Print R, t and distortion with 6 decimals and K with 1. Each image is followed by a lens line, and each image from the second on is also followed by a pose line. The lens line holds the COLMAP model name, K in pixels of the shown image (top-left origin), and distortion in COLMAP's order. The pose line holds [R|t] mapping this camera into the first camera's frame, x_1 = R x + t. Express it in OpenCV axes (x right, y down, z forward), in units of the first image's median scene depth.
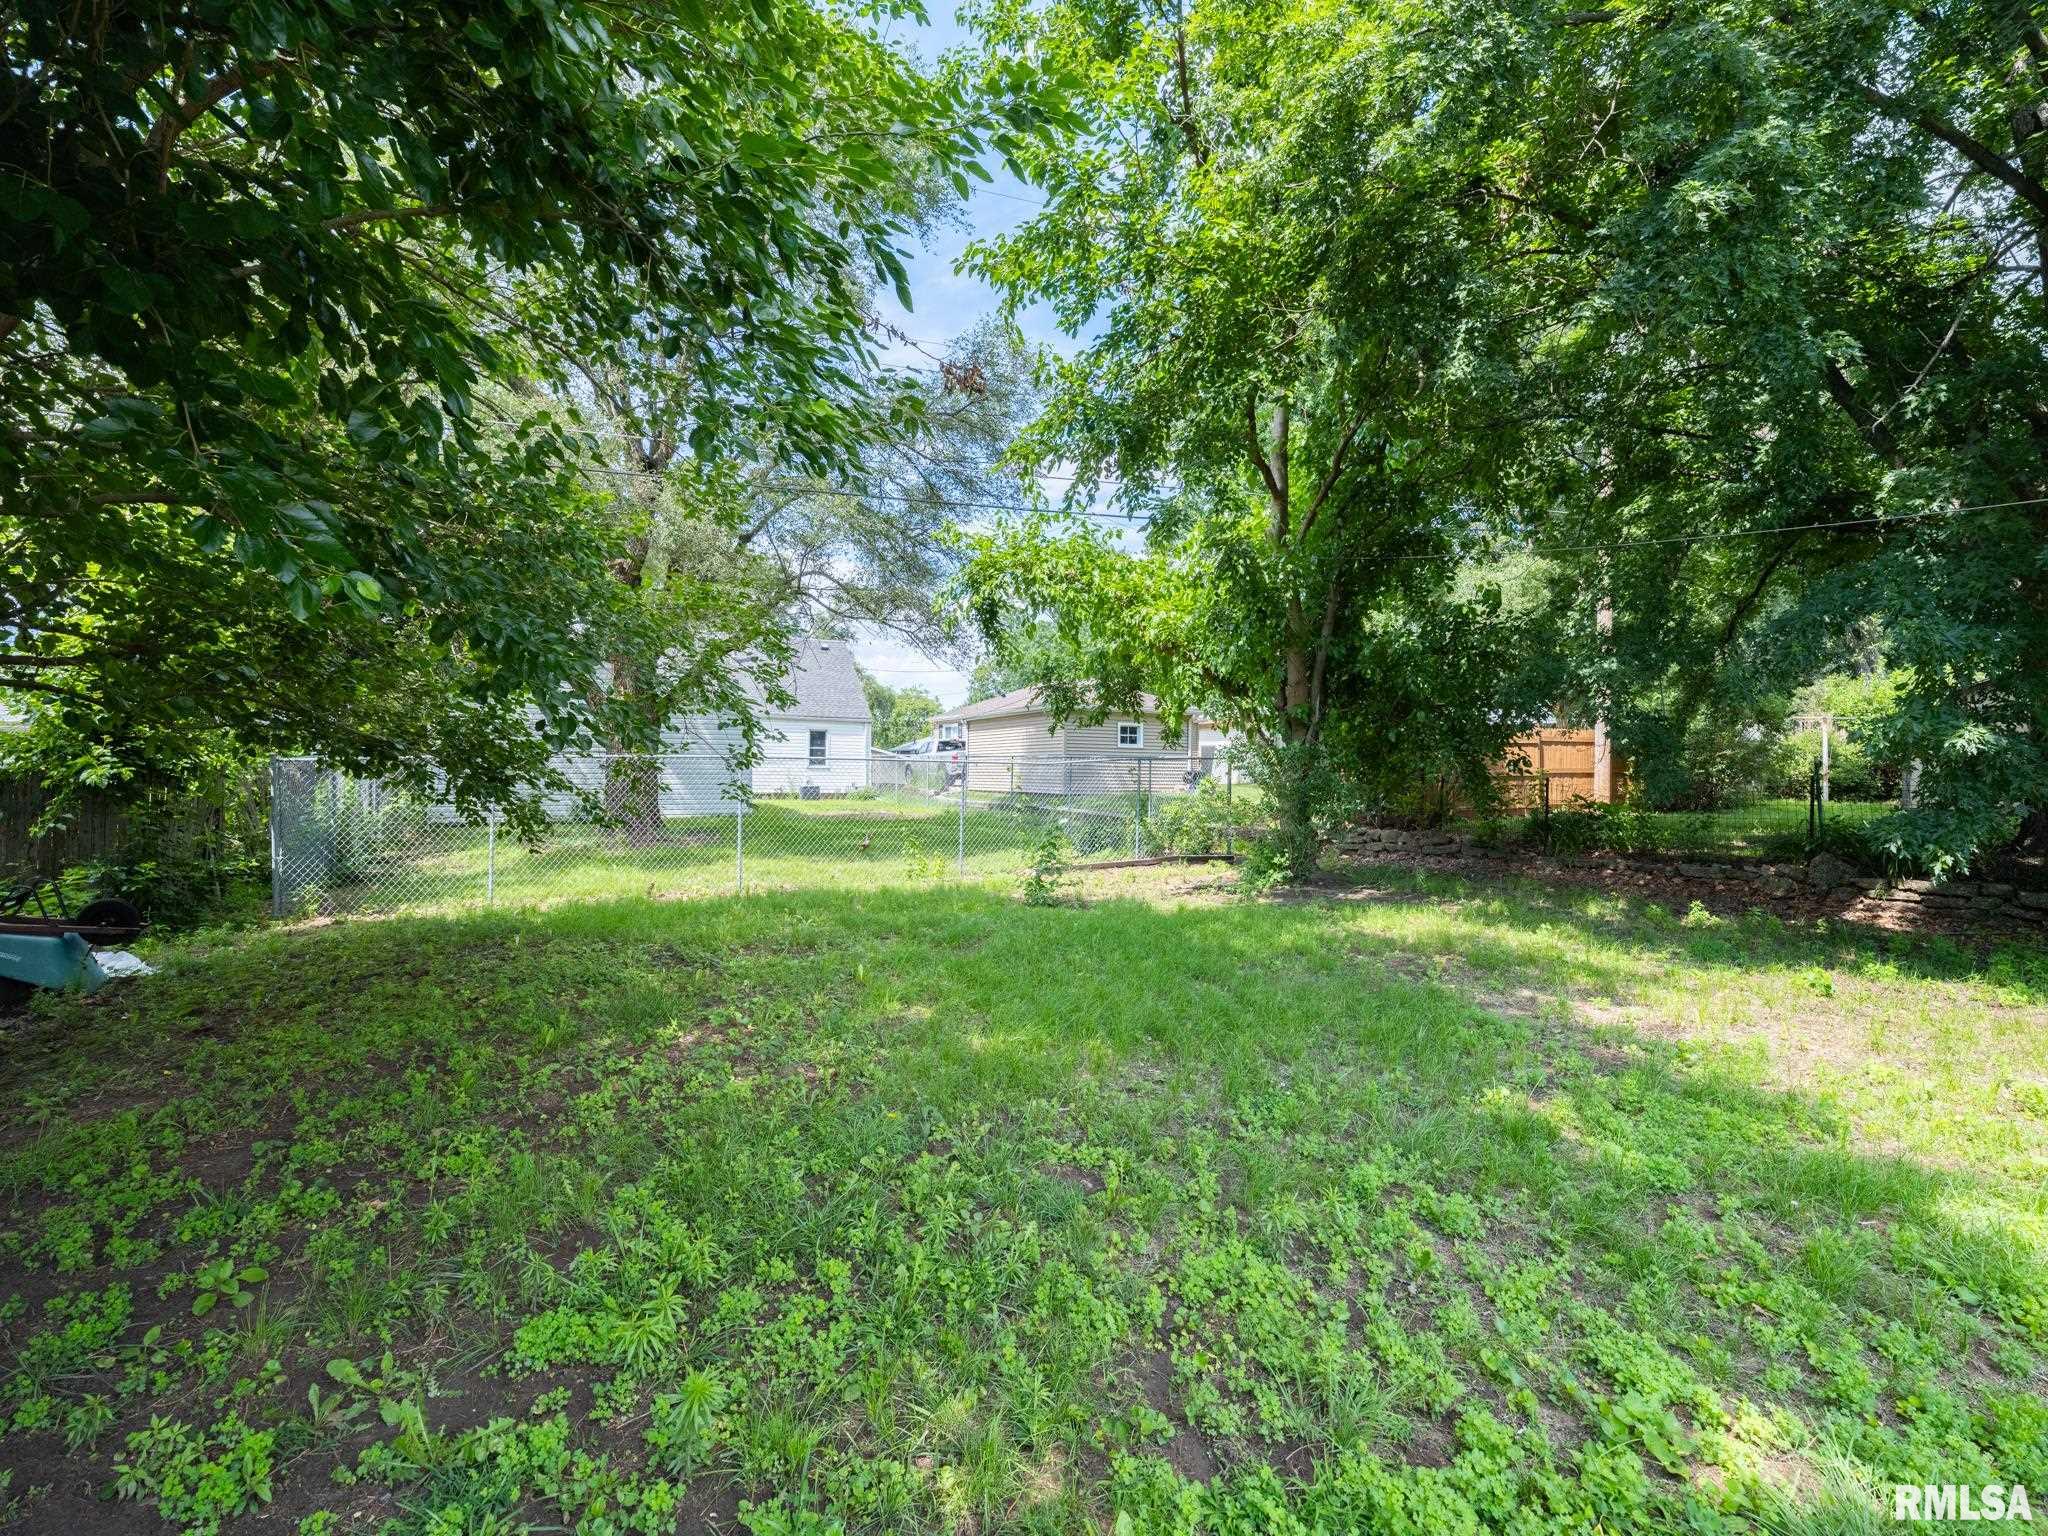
lens RADIAL K [[947.2, 0, 1024.0], [0, 947.2, 768.0], [0, 0, 1]] dist [0.000054, 0.005858]
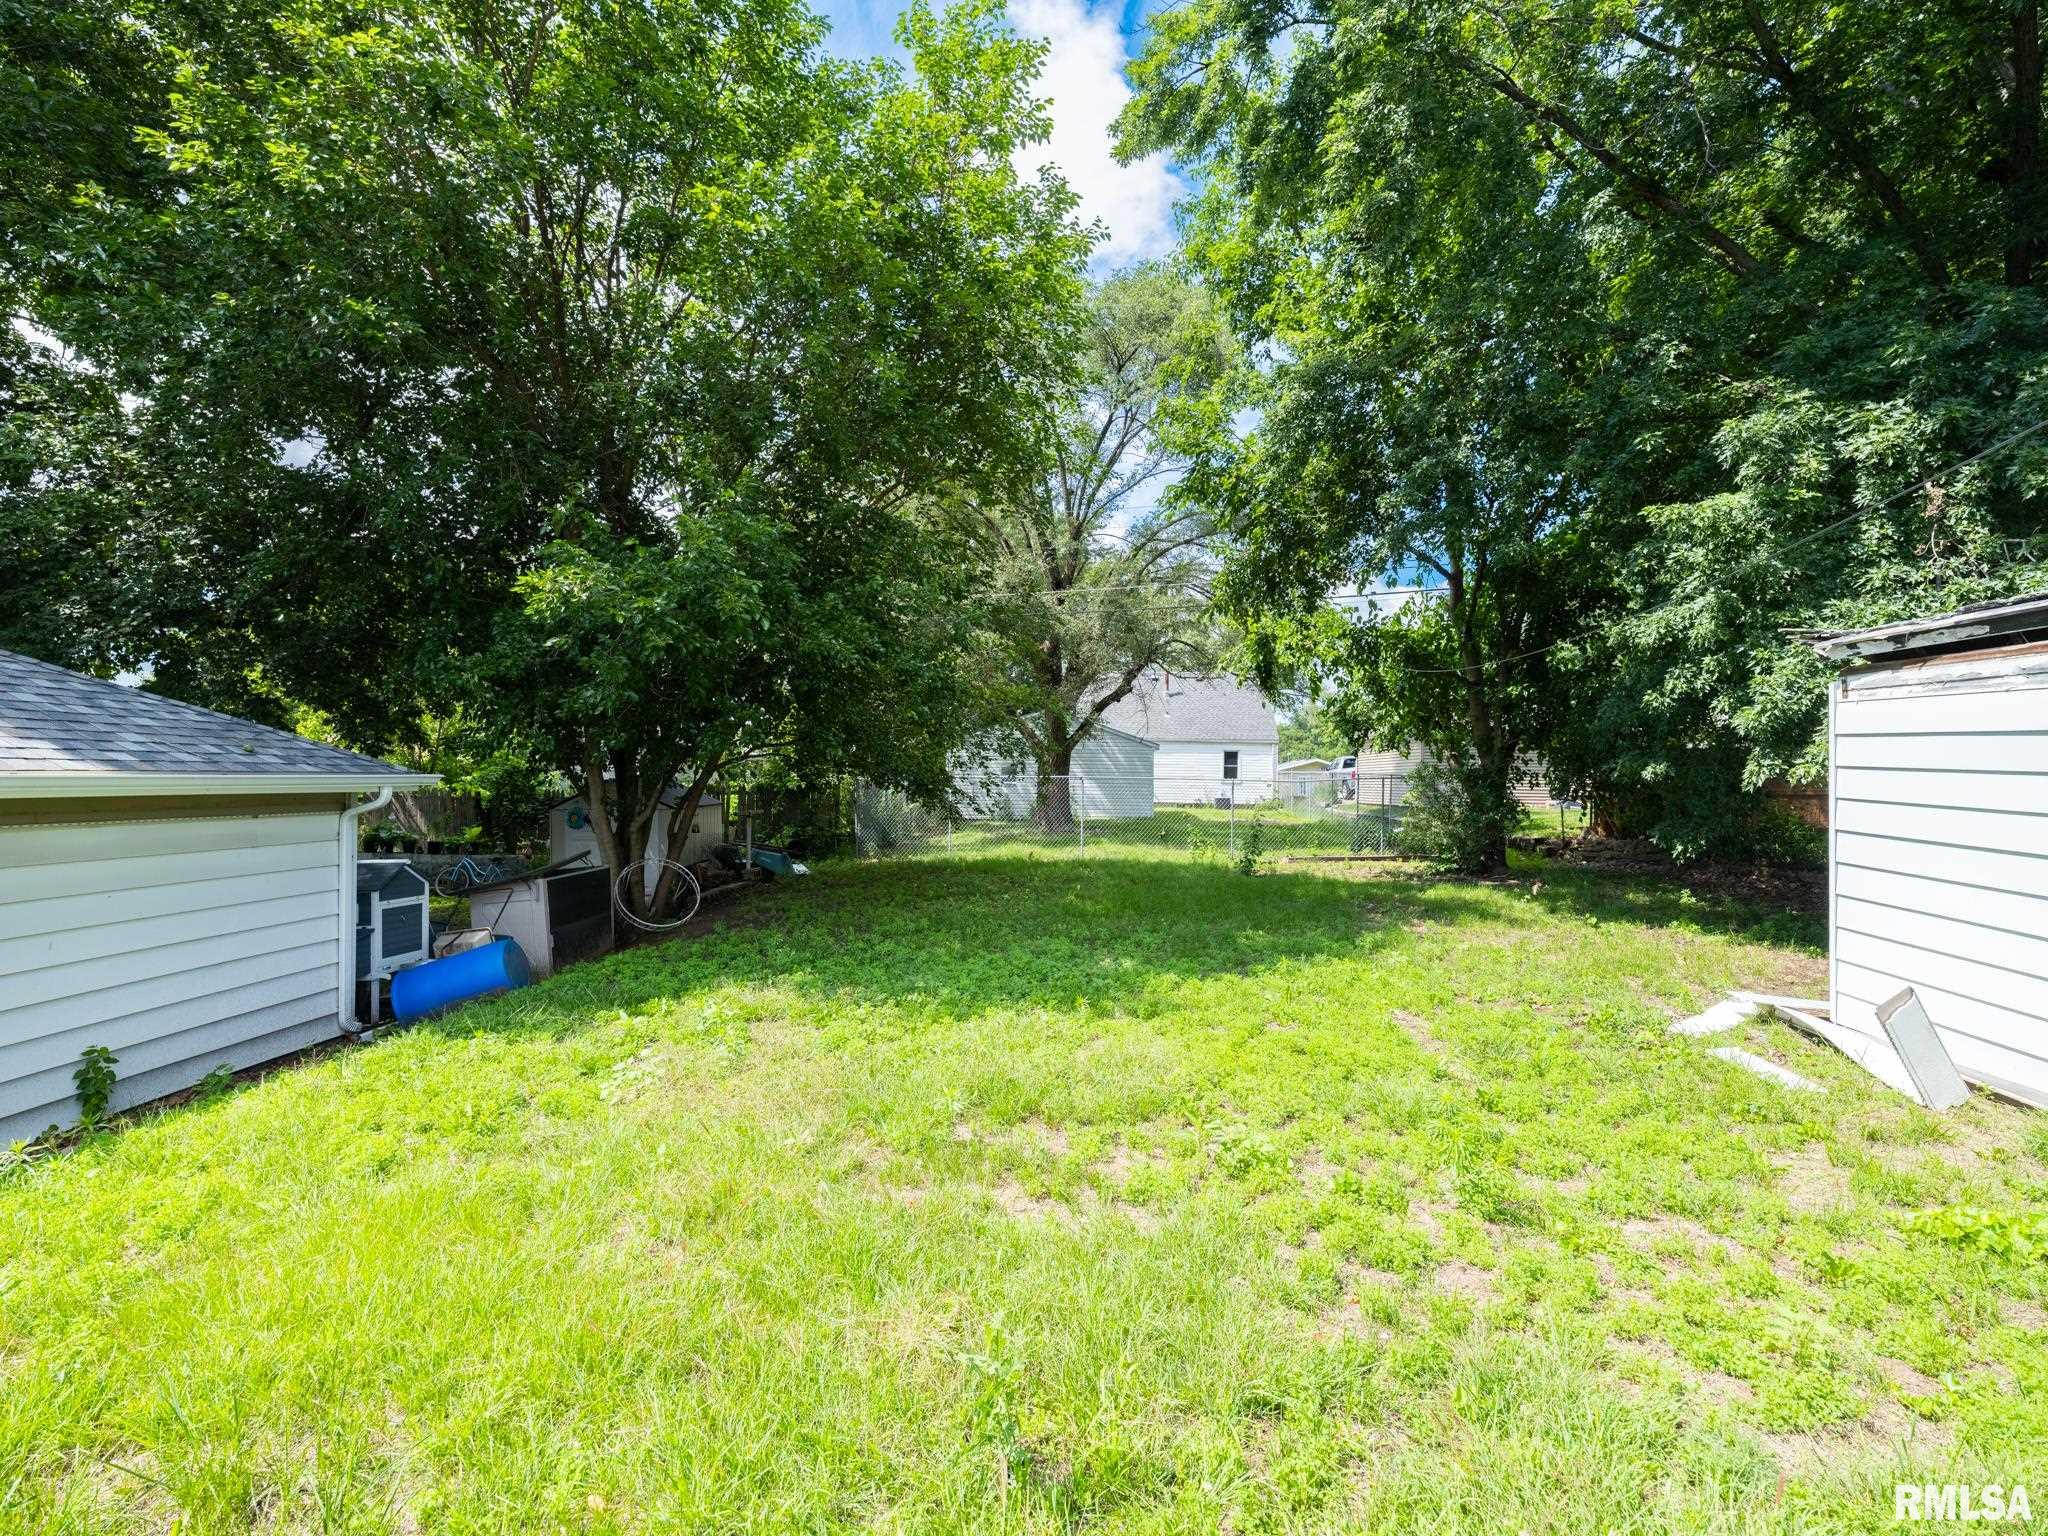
lens RADIAL K [[947.2, 0, 1024.0], [0, 947.2, 768.0], [0, 0, 1]] dist [0.000054, 0.005858]
pose [[0.862258, -0.005937, -0.506435, 0.313417], [-0.001525, 0.999896, -0.014318, -0.002039], [0.506467, 0.013118, 0.862159, -0.324535]]
